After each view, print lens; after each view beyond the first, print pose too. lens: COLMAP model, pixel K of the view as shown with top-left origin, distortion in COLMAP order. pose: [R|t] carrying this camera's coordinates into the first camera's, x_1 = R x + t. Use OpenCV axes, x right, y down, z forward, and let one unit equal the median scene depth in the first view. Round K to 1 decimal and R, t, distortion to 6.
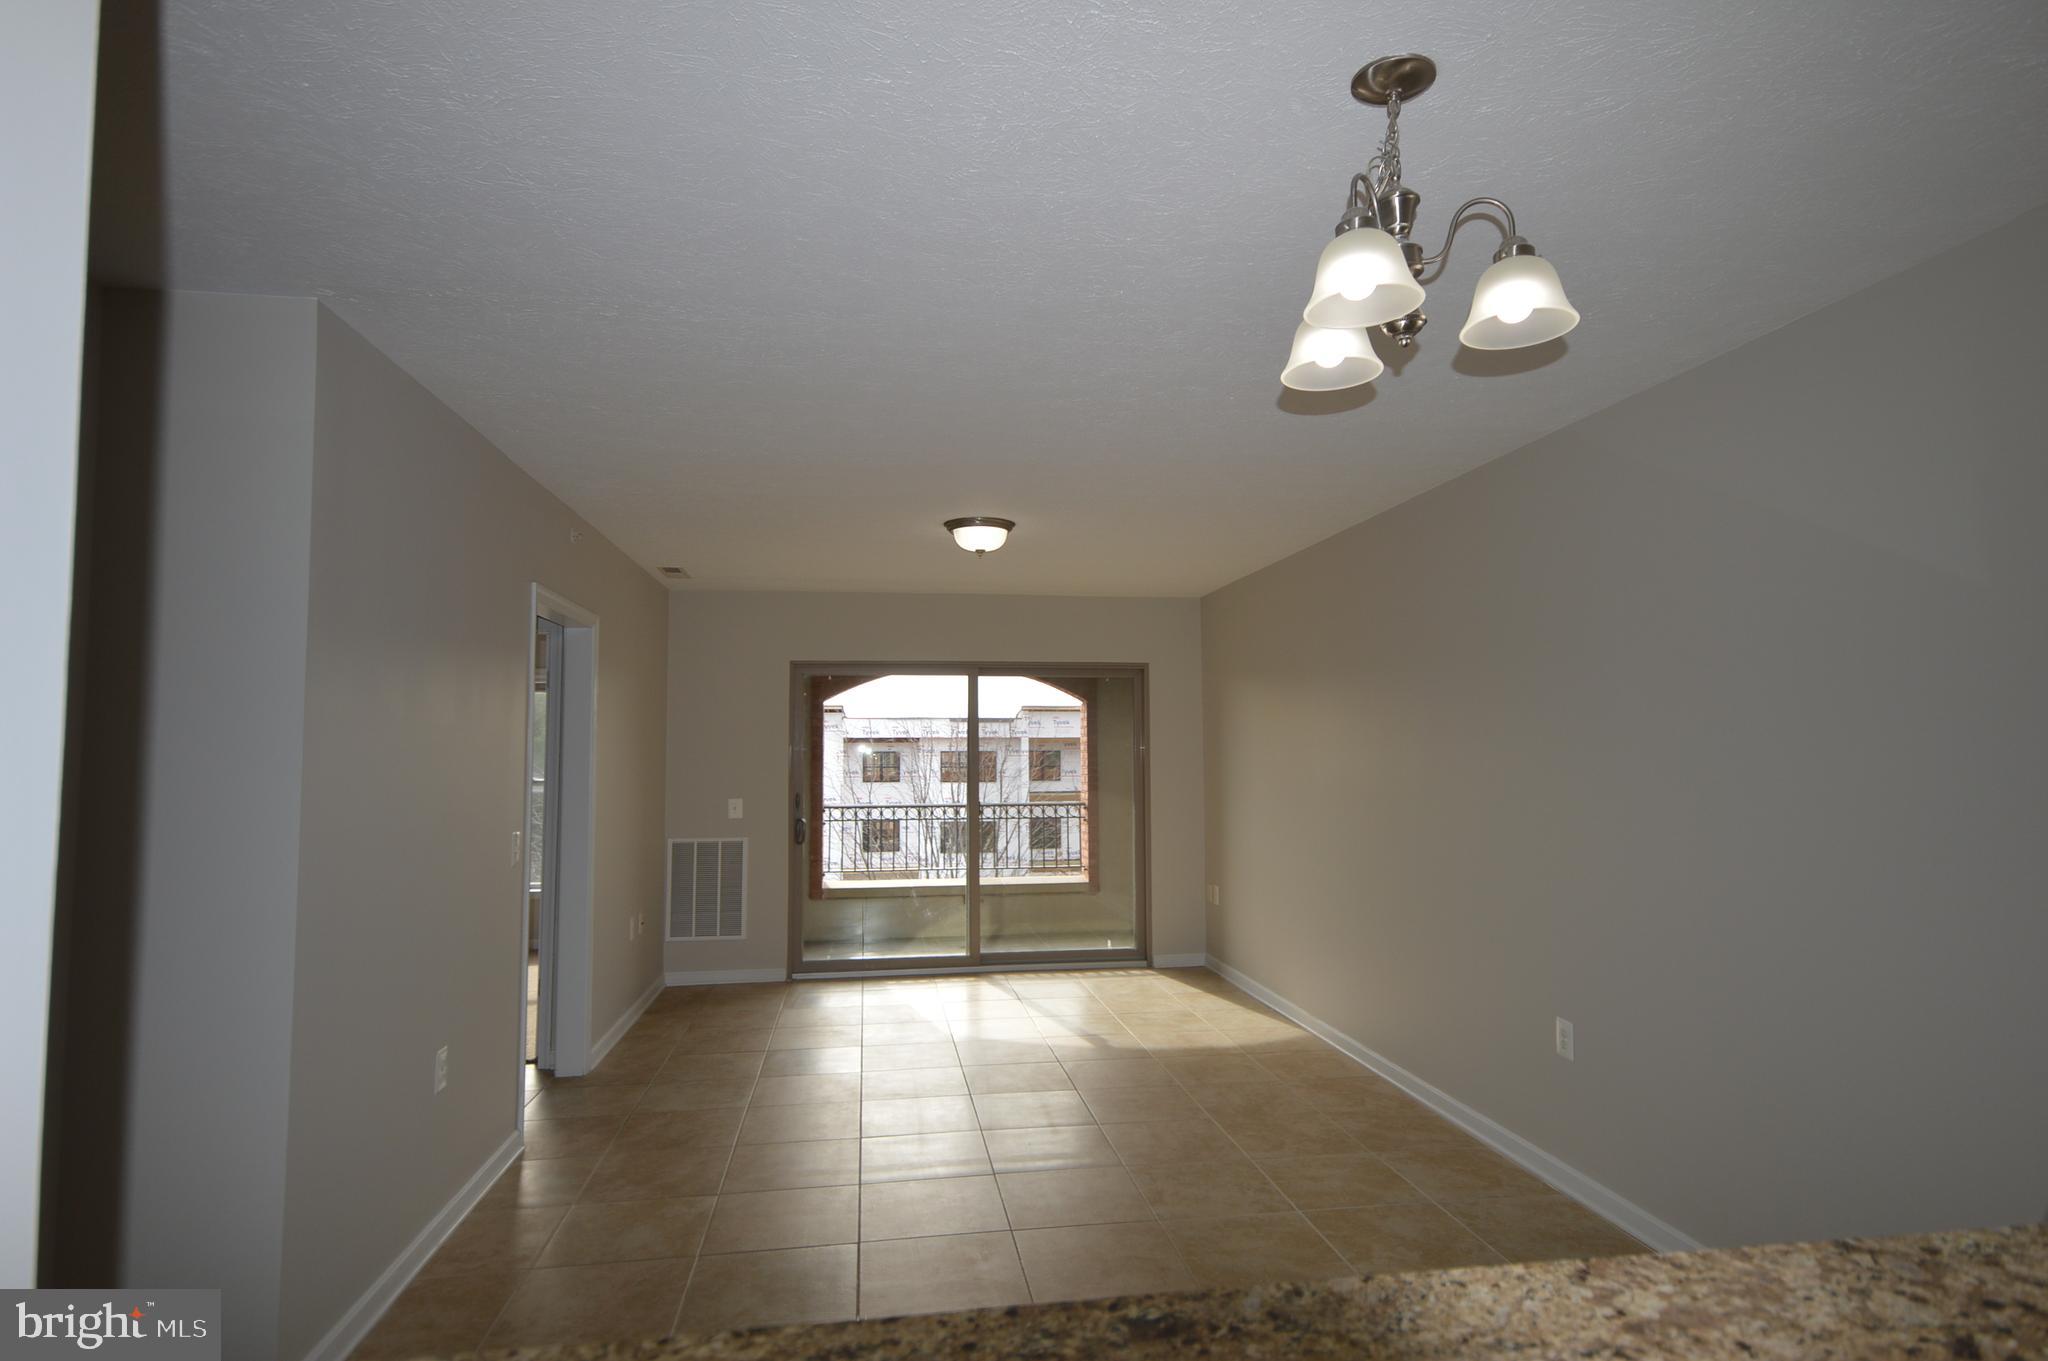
lens RADIAL K [[1127.0, 0, 1050.2], [0, 1127.0, 678.2], [0, 0, 1]] dist [-0.003534, 0.012211]
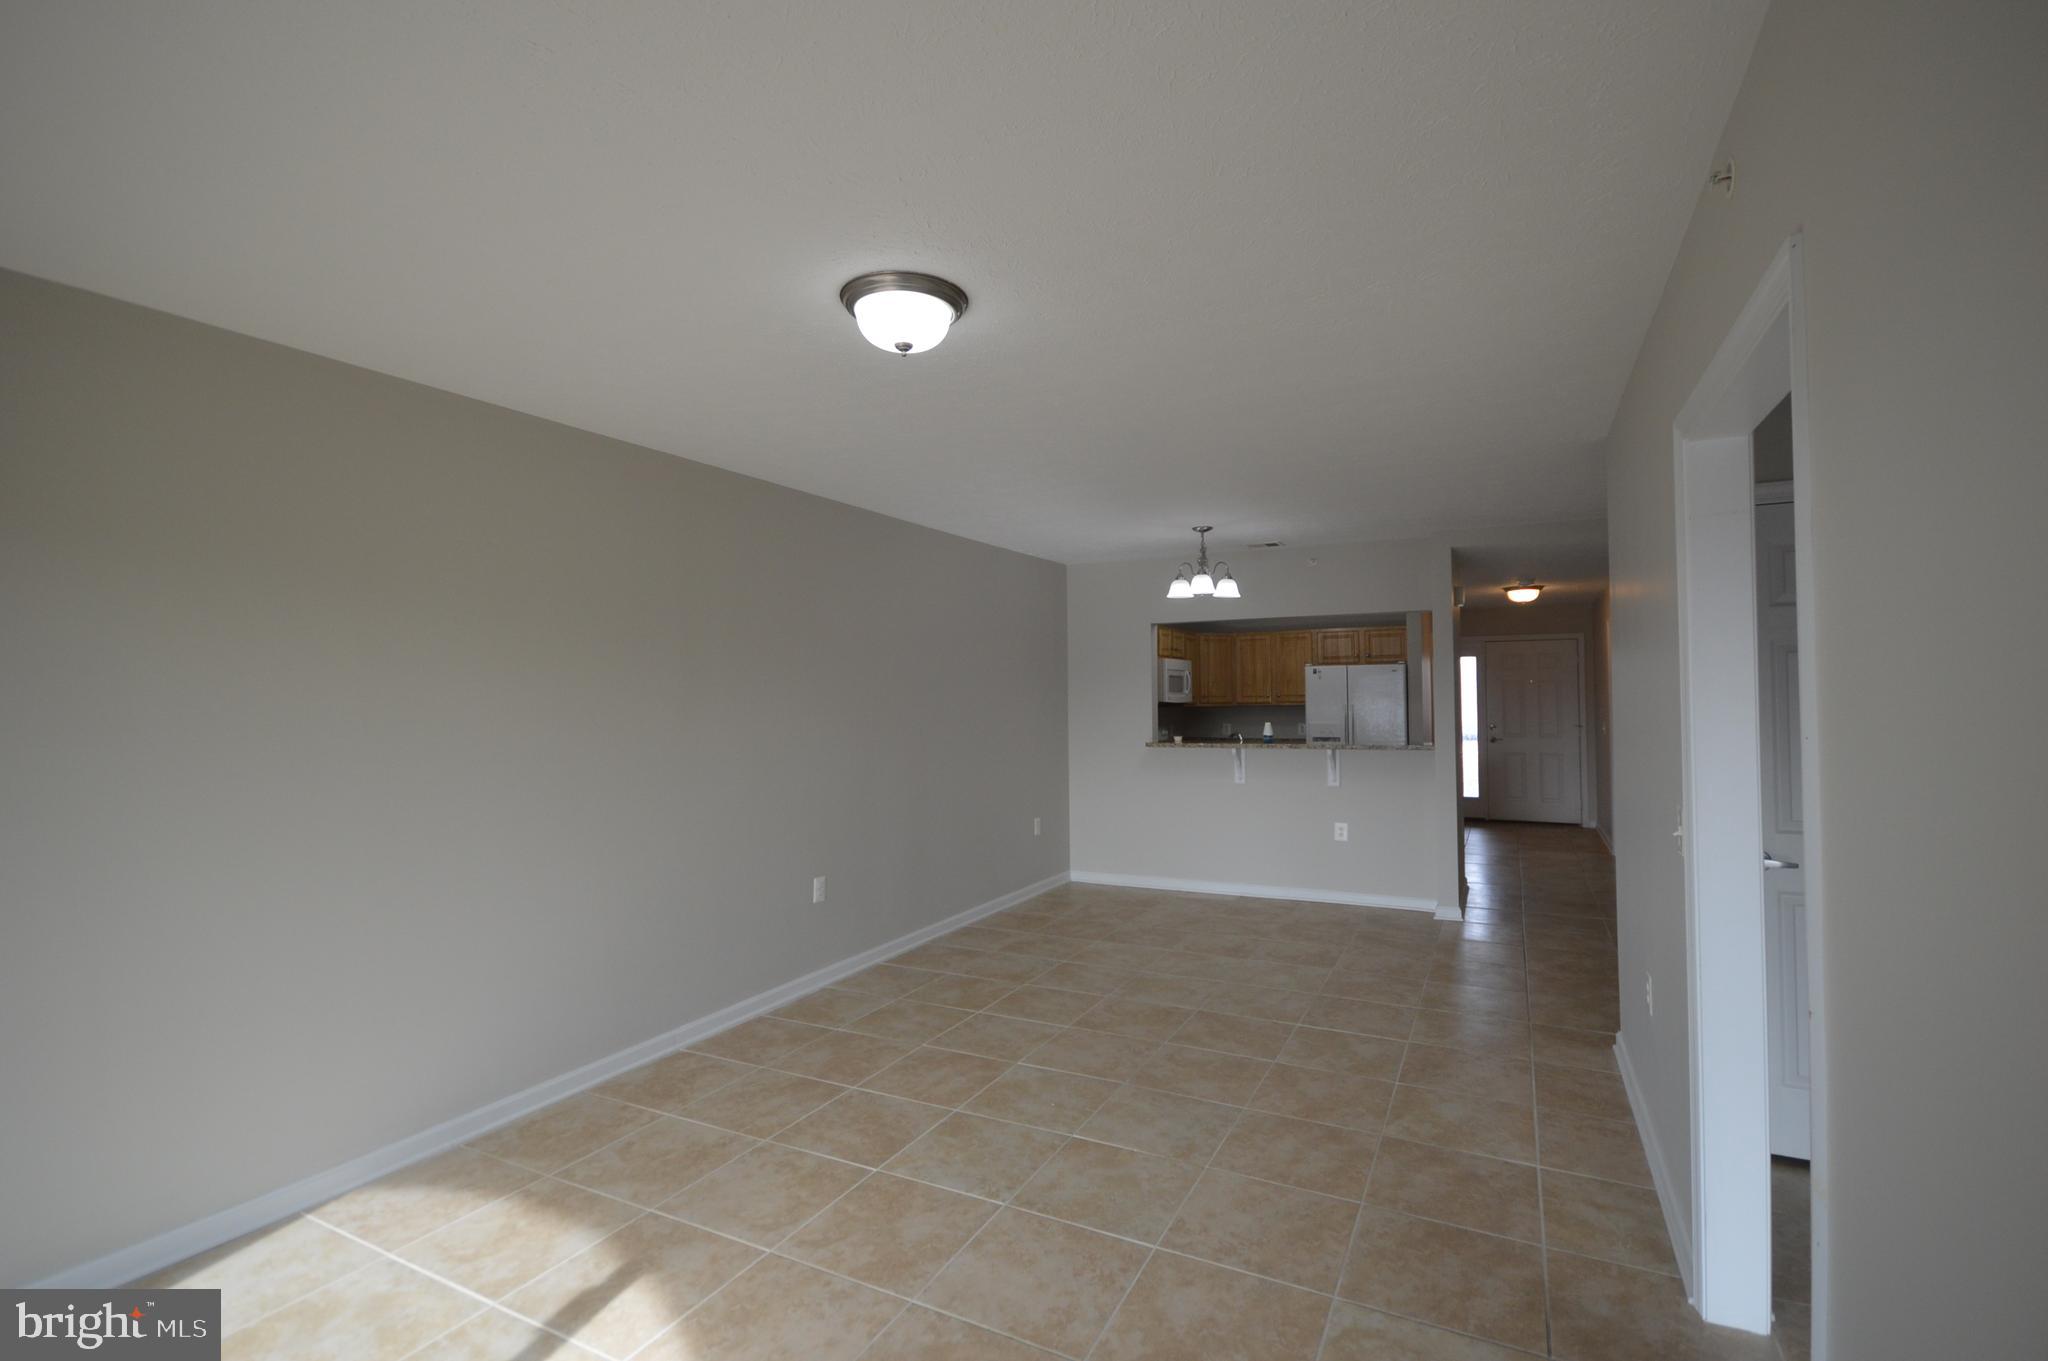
lens RADIAL K [[905.8, 0, 1036.9], [0, 905.8, 677.7], [0, 0, 1]] dist [-0.002686, -0.000961]
pose [[-0.799758, 0.027563, 0.599689, -0.472779], [-0.024016, 0.996677, -0.077838, 0.104752], [-0.599842, -0.076654, -0.796438, 1.617033]]
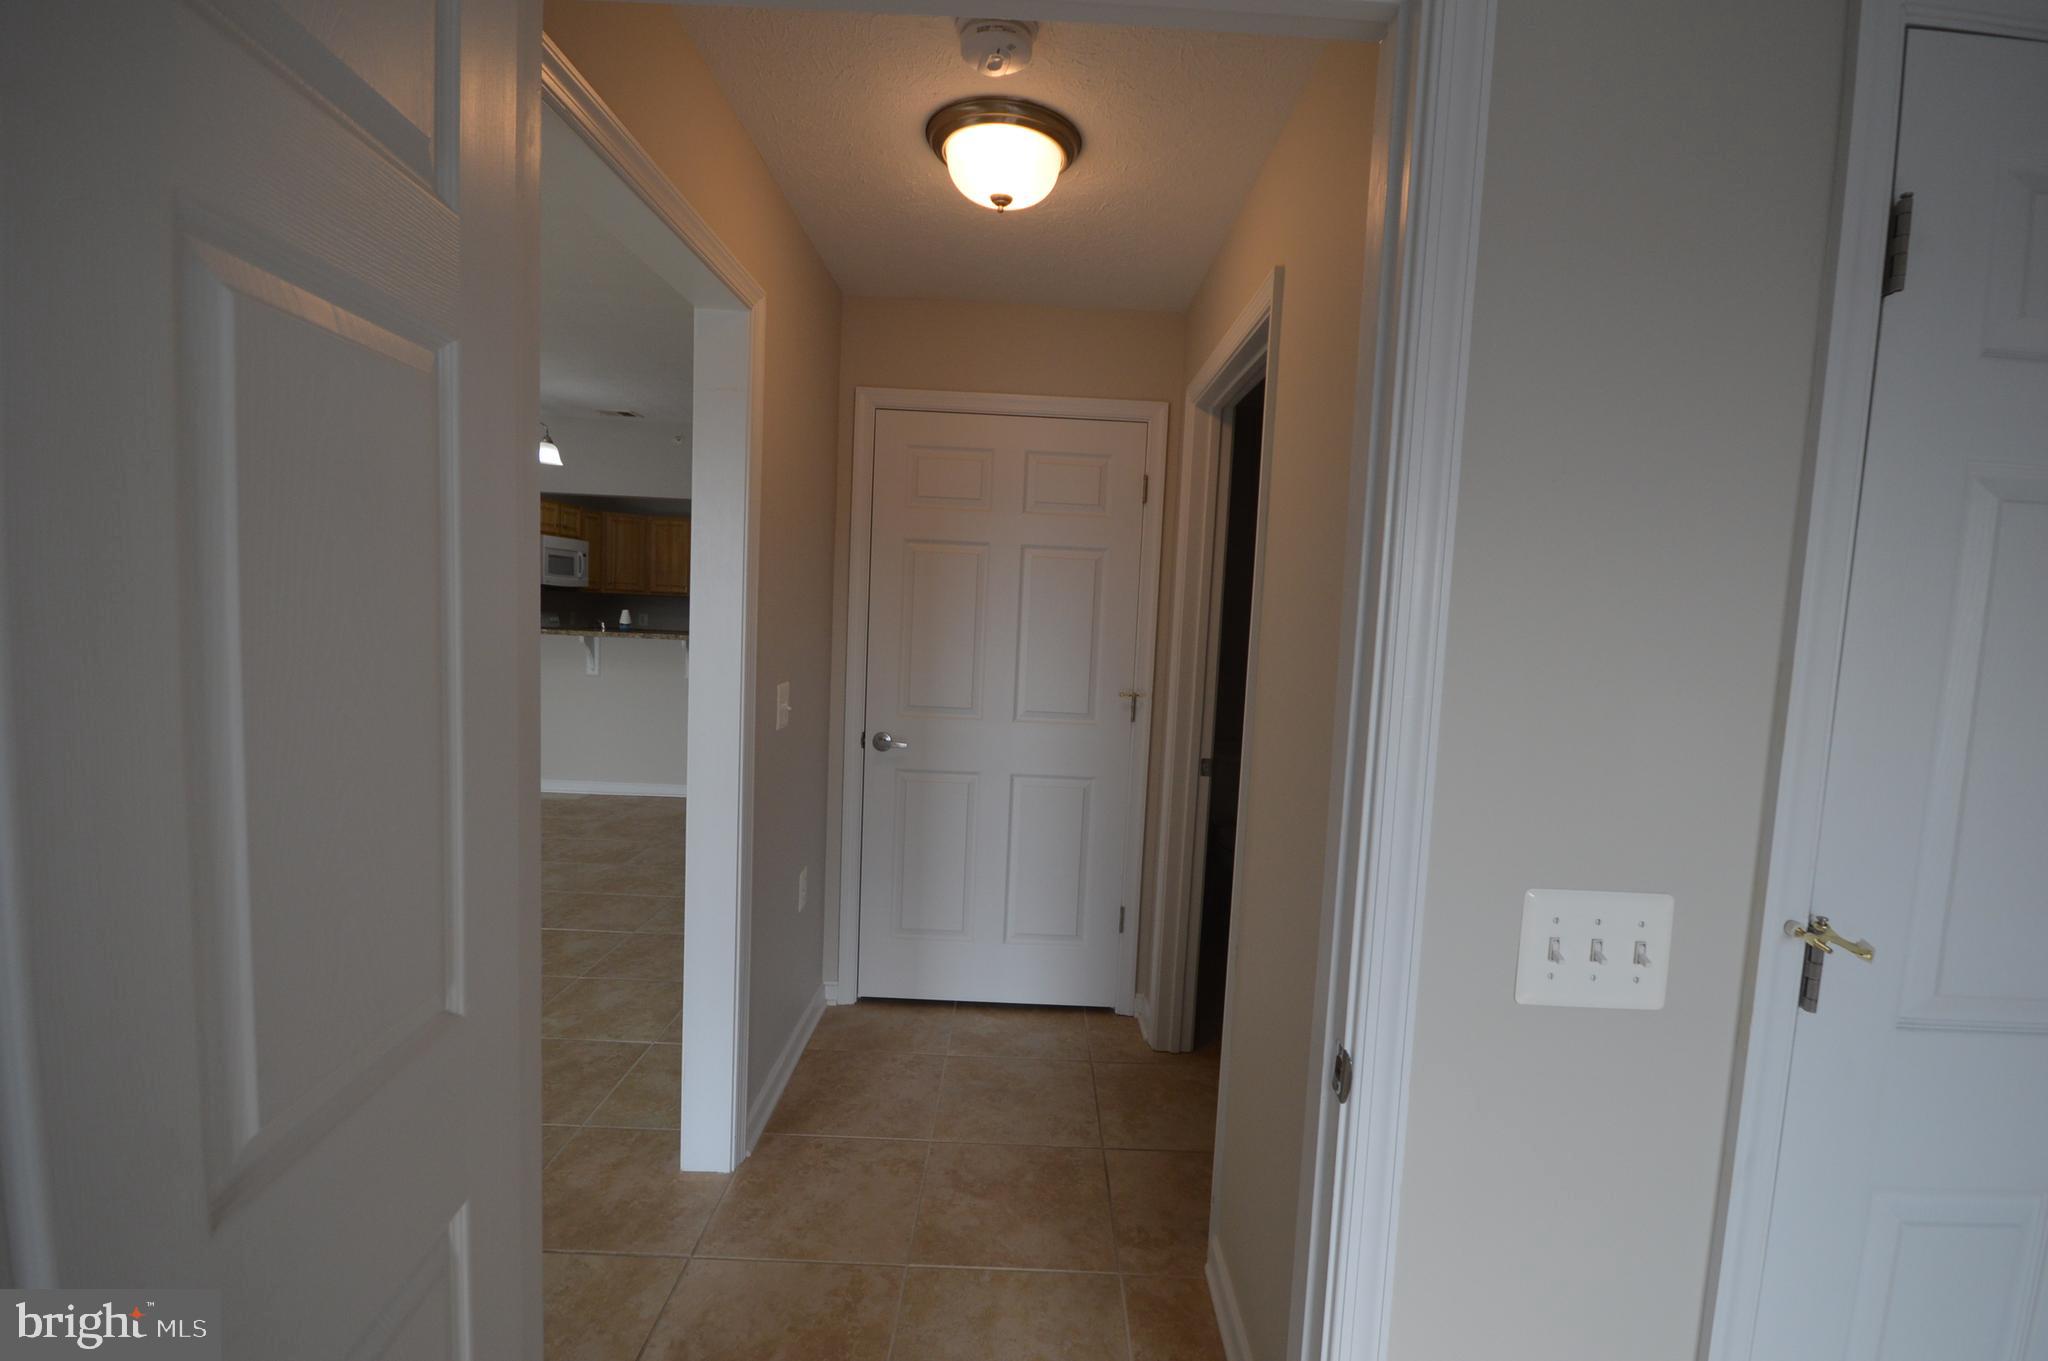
lens RADIAL K [[905.8, 0, 1036.9], [0, 905.8, 677.7], [0, 0, 1]] dist [-0.002686, -0.000961]
pose [[-0.986354, -0.051885, 0.156247, -0.703655], [-0.050355, 0.998637, 0.013738, 0.105678], [-0.156747, 0.005683, -0.987622, 1.478585]]
